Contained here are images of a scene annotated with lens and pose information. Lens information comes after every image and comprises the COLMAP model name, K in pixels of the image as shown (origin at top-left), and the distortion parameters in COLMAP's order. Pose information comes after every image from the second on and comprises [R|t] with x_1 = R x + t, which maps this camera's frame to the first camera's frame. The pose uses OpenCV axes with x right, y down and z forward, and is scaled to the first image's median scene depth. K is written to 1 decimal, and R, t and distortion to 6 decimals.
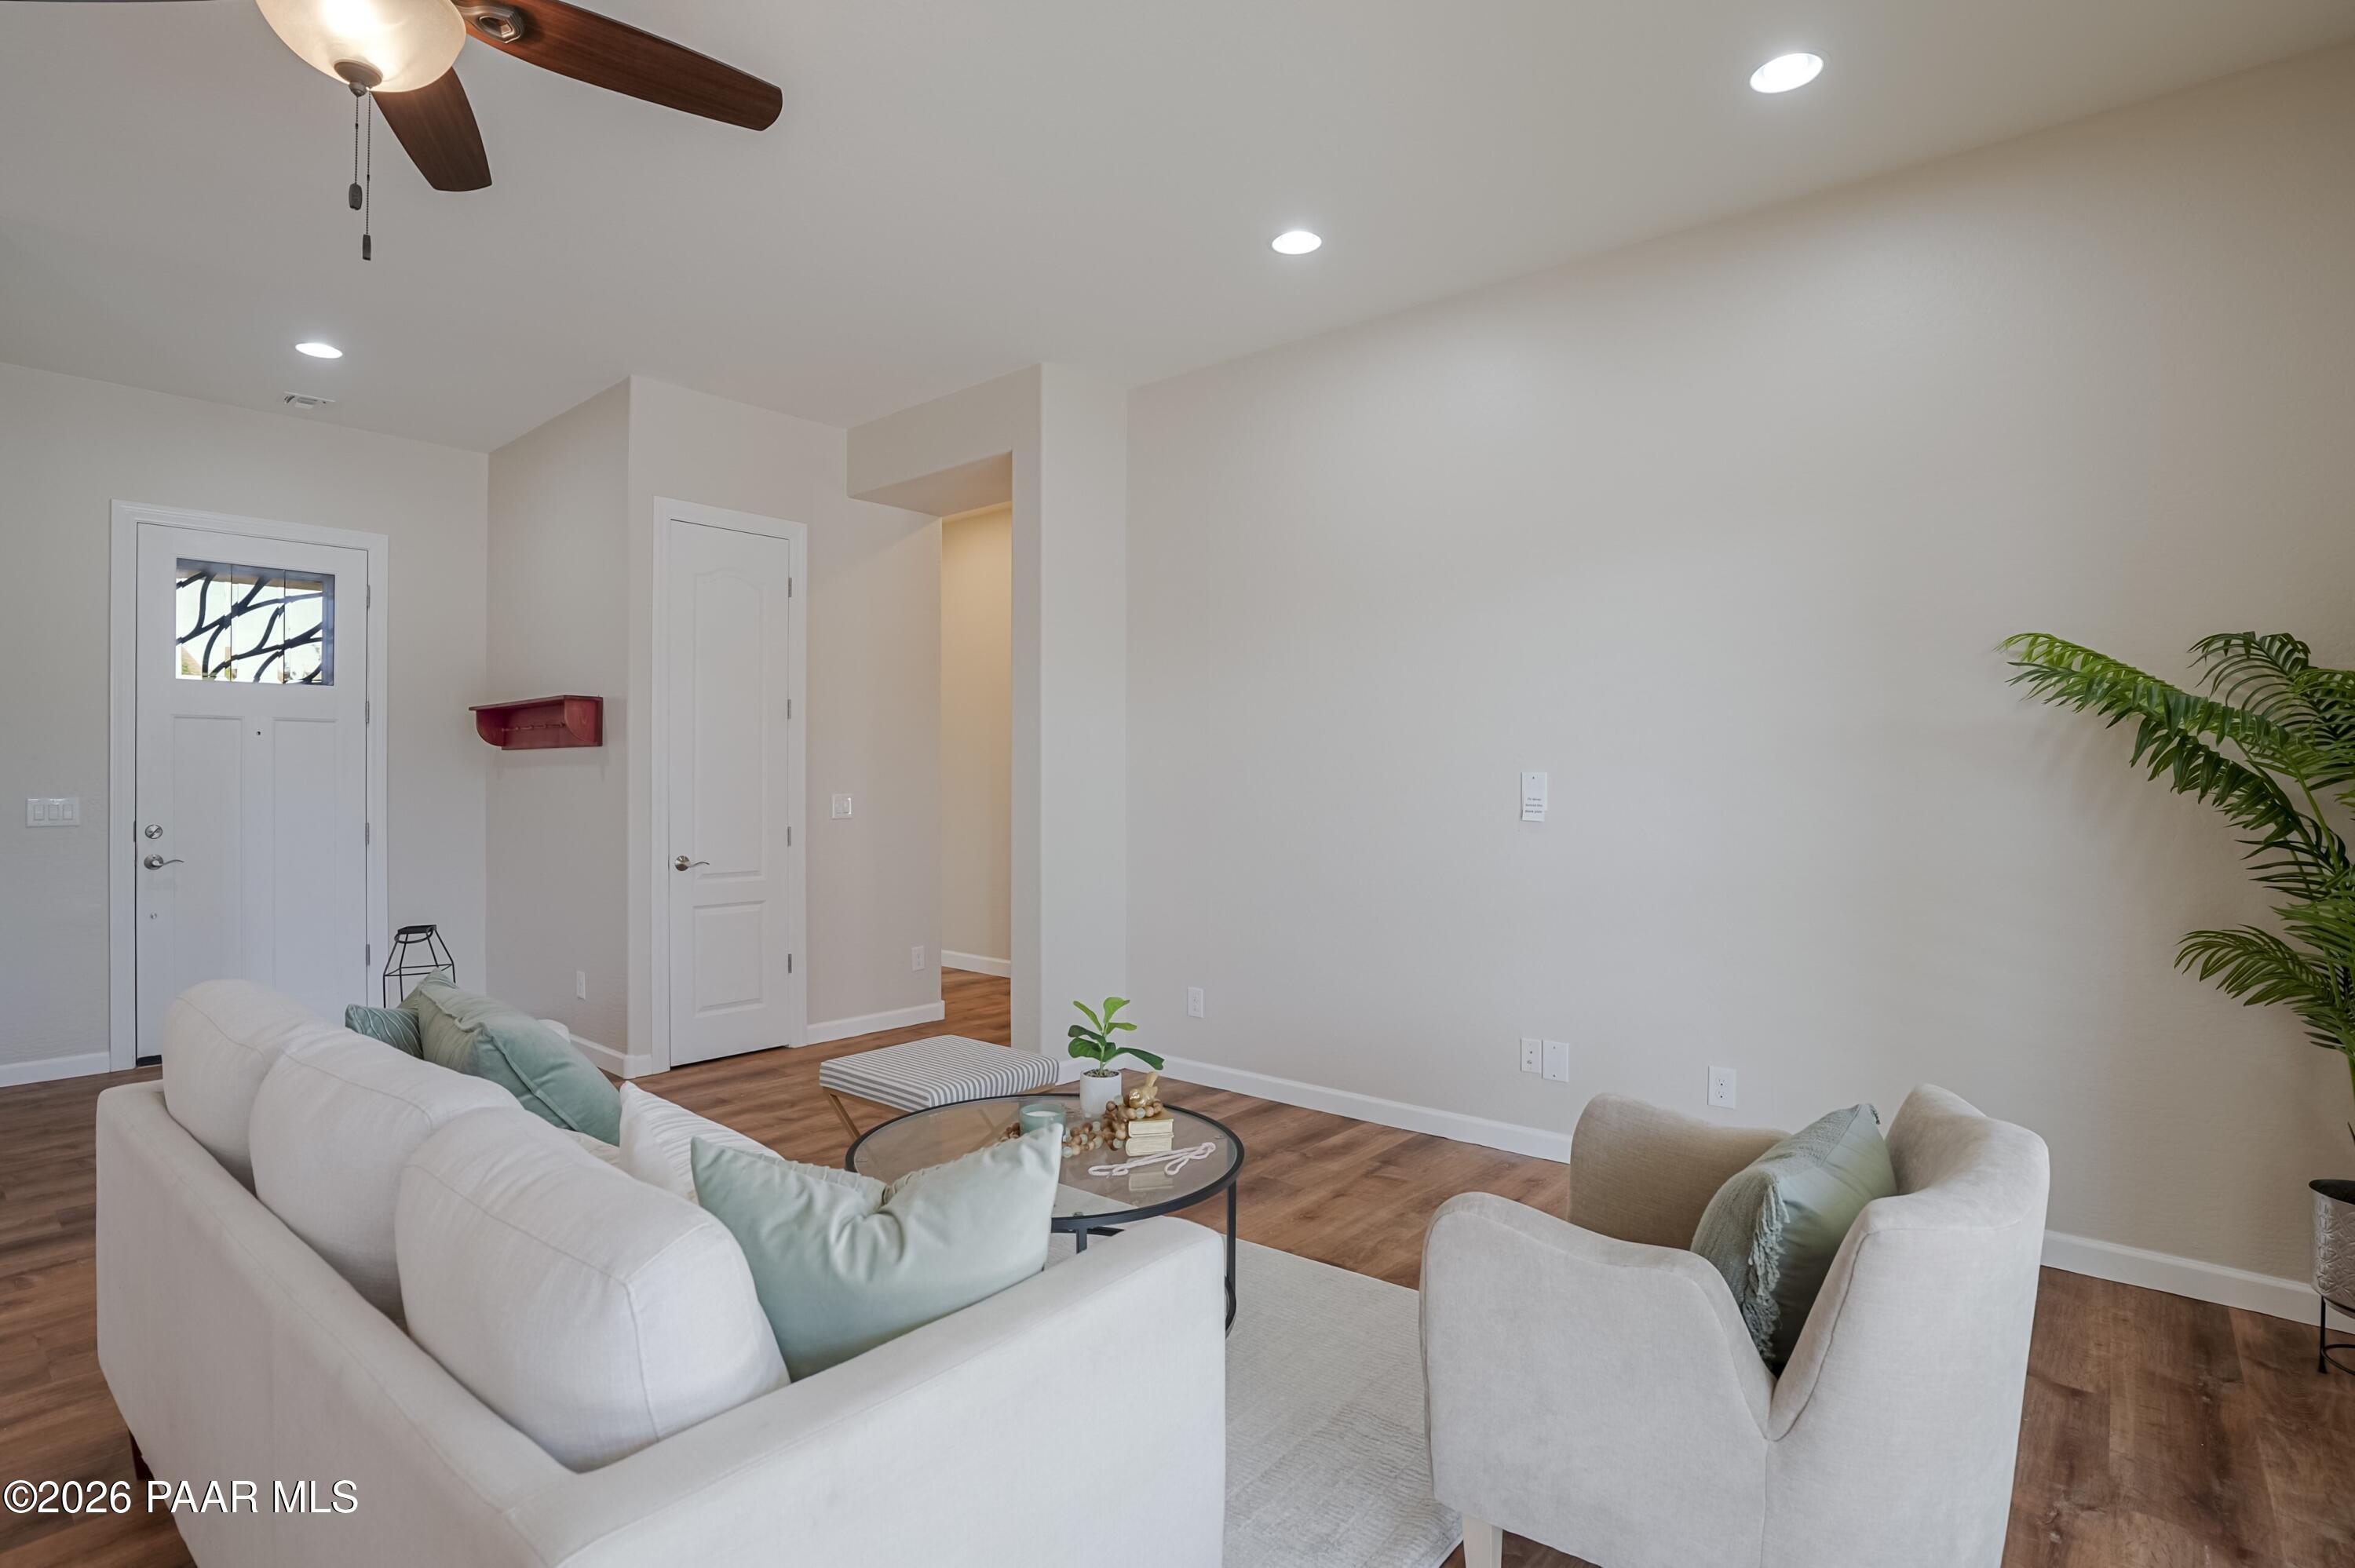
lens RADIAL K [[1032.2, 0, 1177.5], [0, 1032.2, 784.0], [0, 0, 1]] dist [-0.046227, 0.011923]
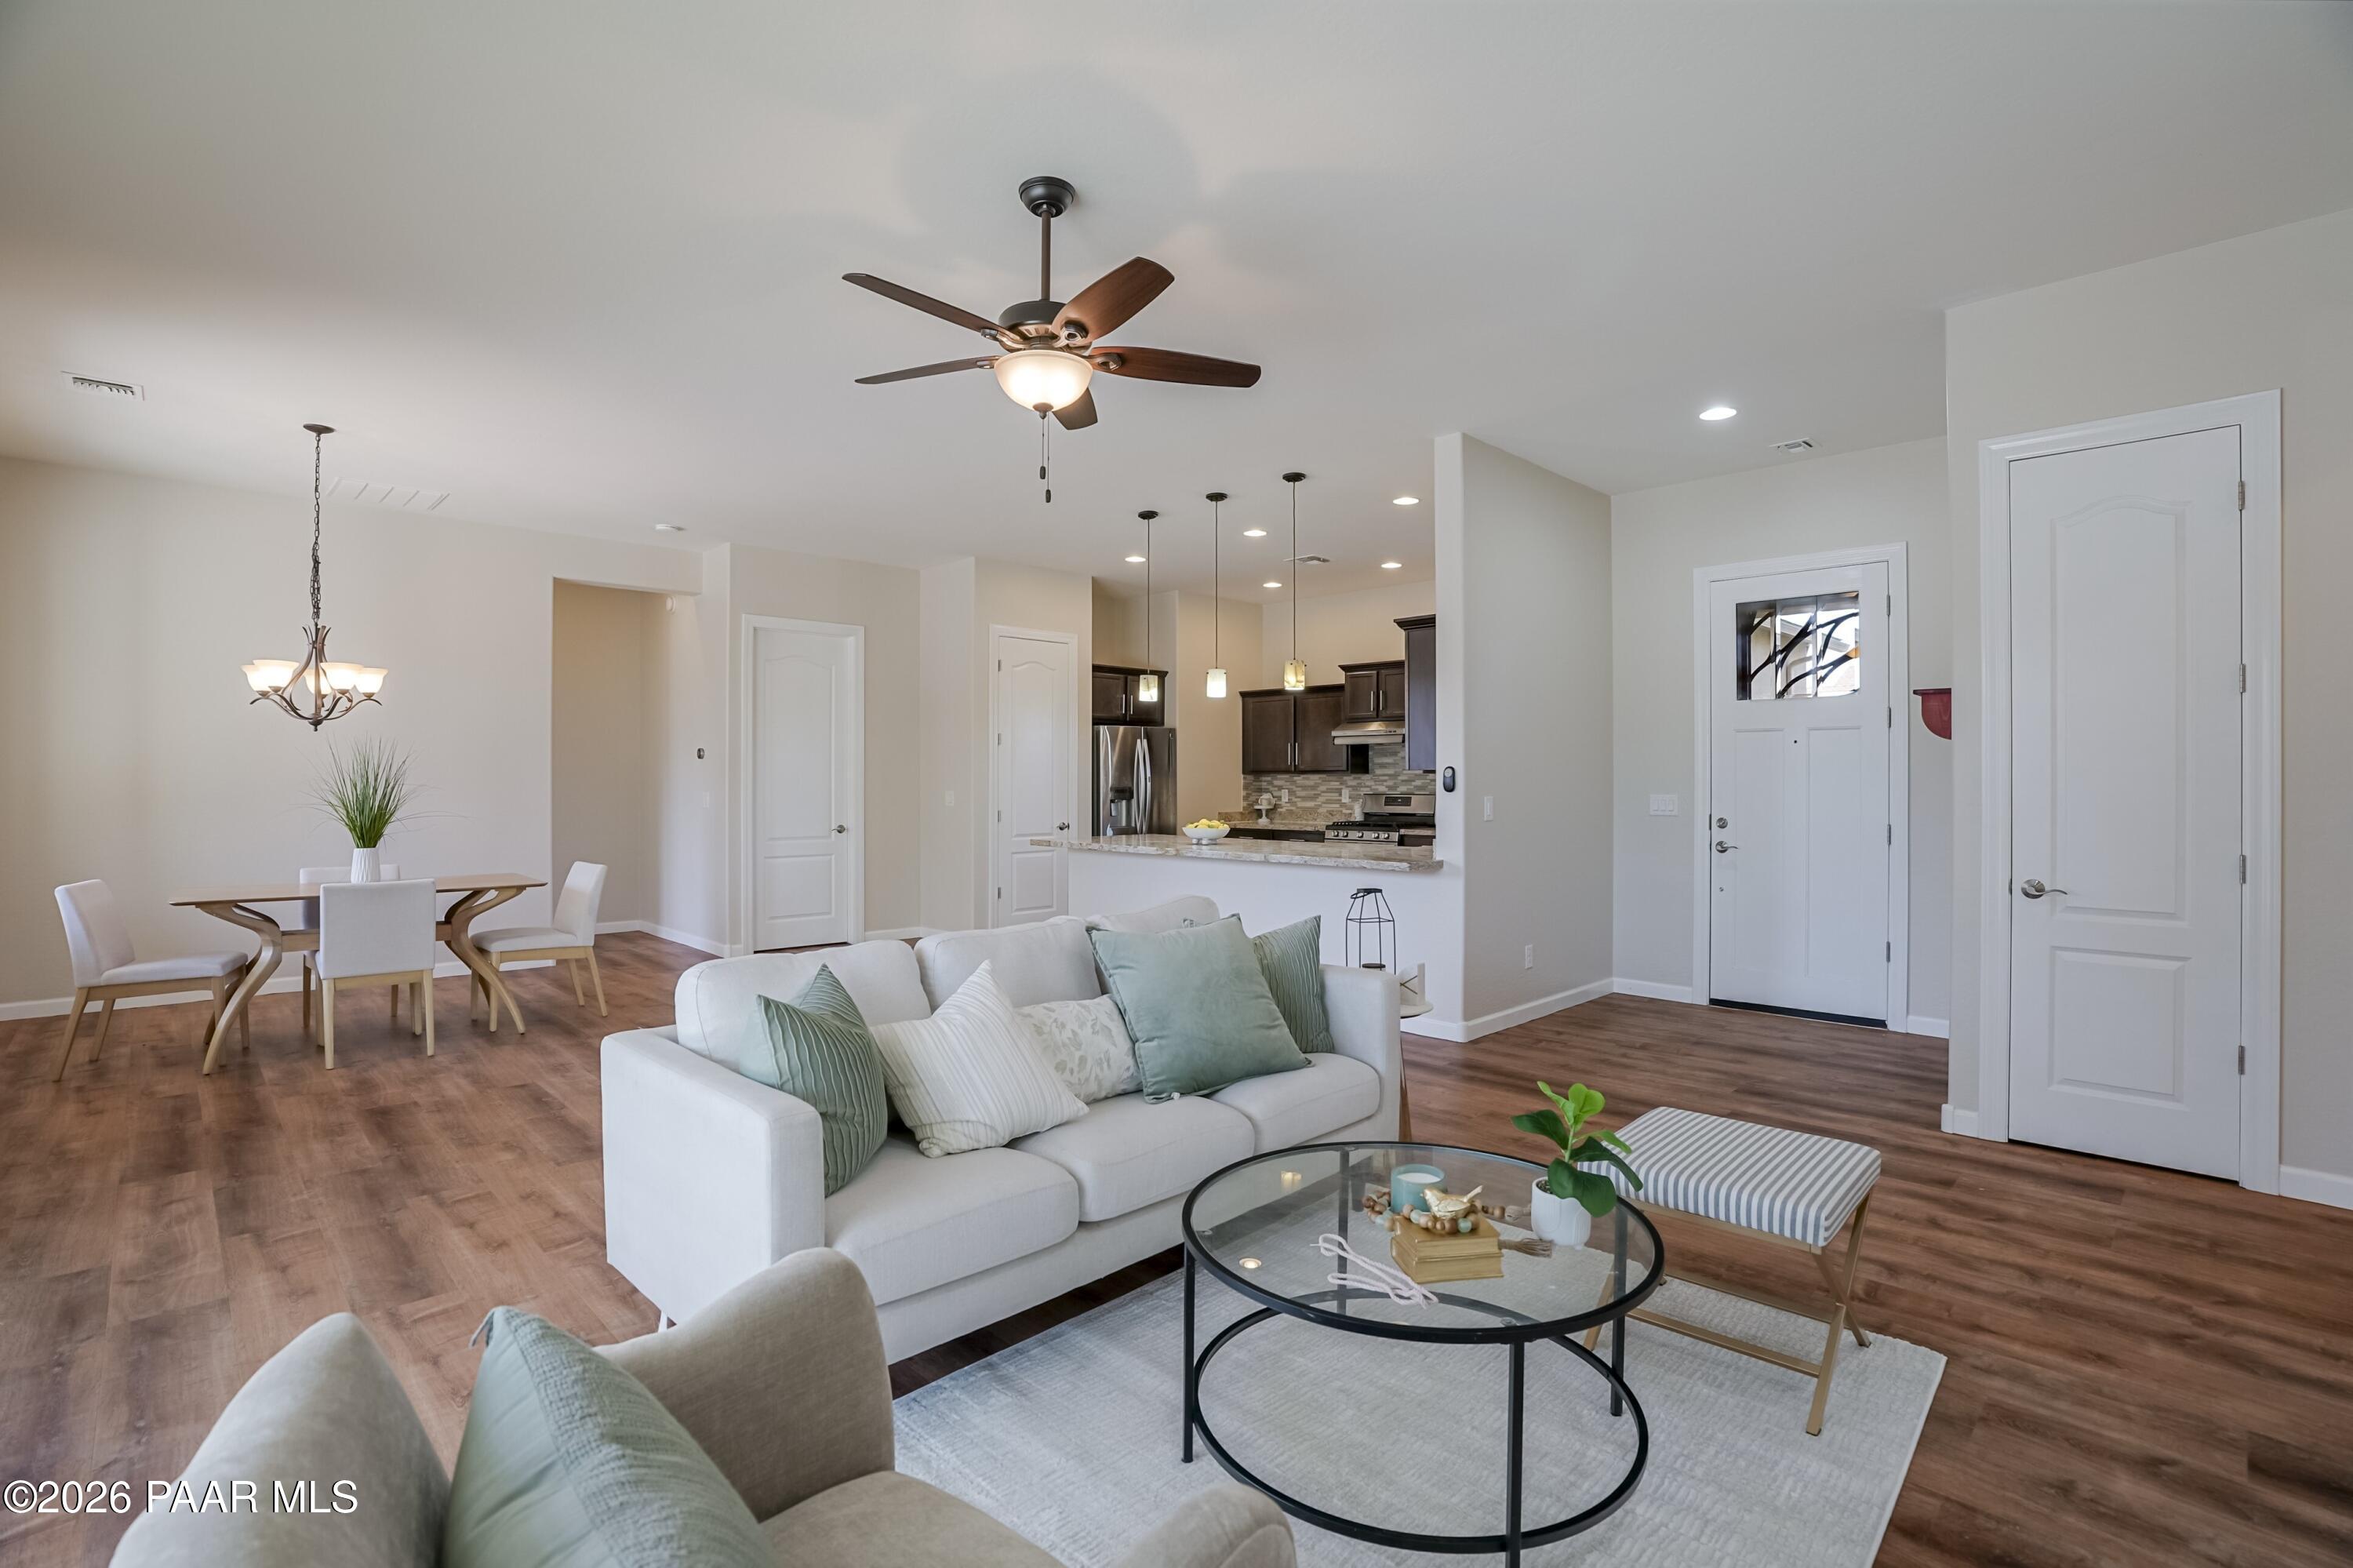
lens RADIAL K [[1031.5, 0, 1176.5], [0, 1031.5, 784.0], [0, 0, 1]] dist [-0.046227, 0.011923]
pose [[-0.009308, 0.004787, -0.999945, 0.369796], [-0.007495, 0.999960, 0.004857, -0.003227], [0.999929, 0.007540, -0.009272, 0.419043]]
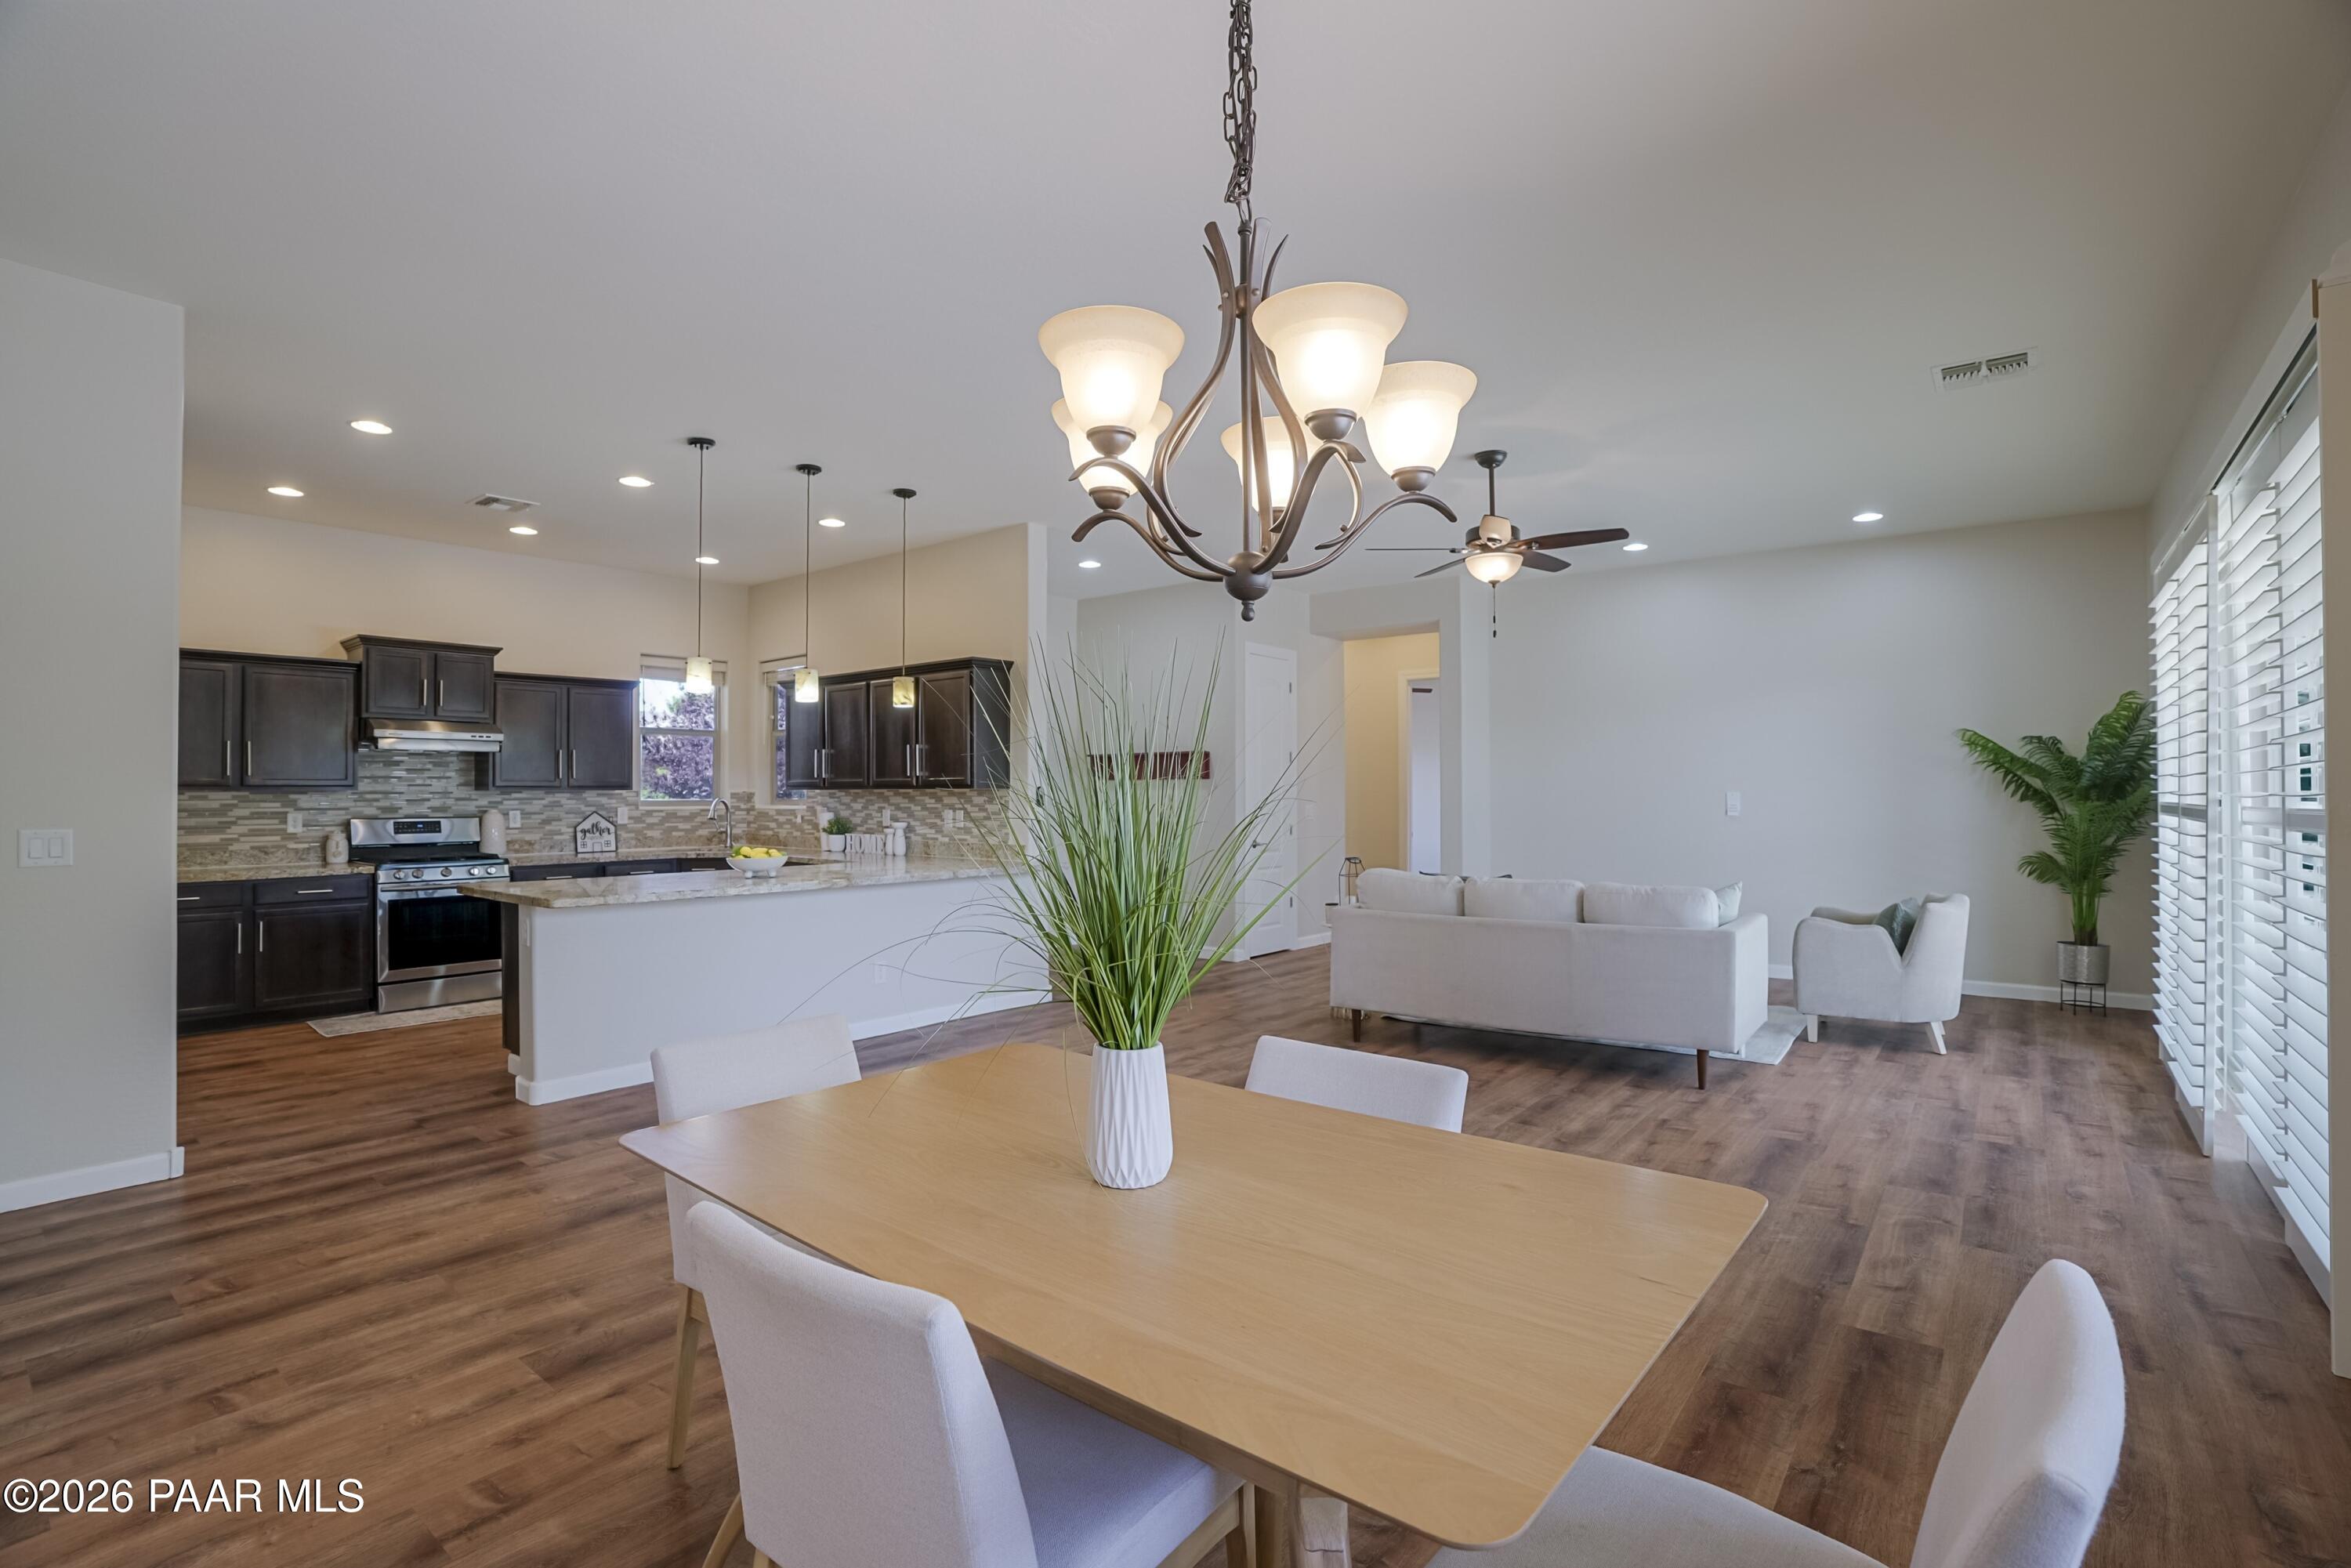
lens RADIAL K [[1084.8, 0, 1142.8], [0, 1084.8, 780.2], [0, 0, 1]] dist [-0.037870, 0.000498]
pose [[0.997304, -0.000682, 0.073375, -0.738708], [0.002353, 0.999740, -0.022686, 0.006294], [-0.073340, 0.022797, 0.997046, -0.810372]]
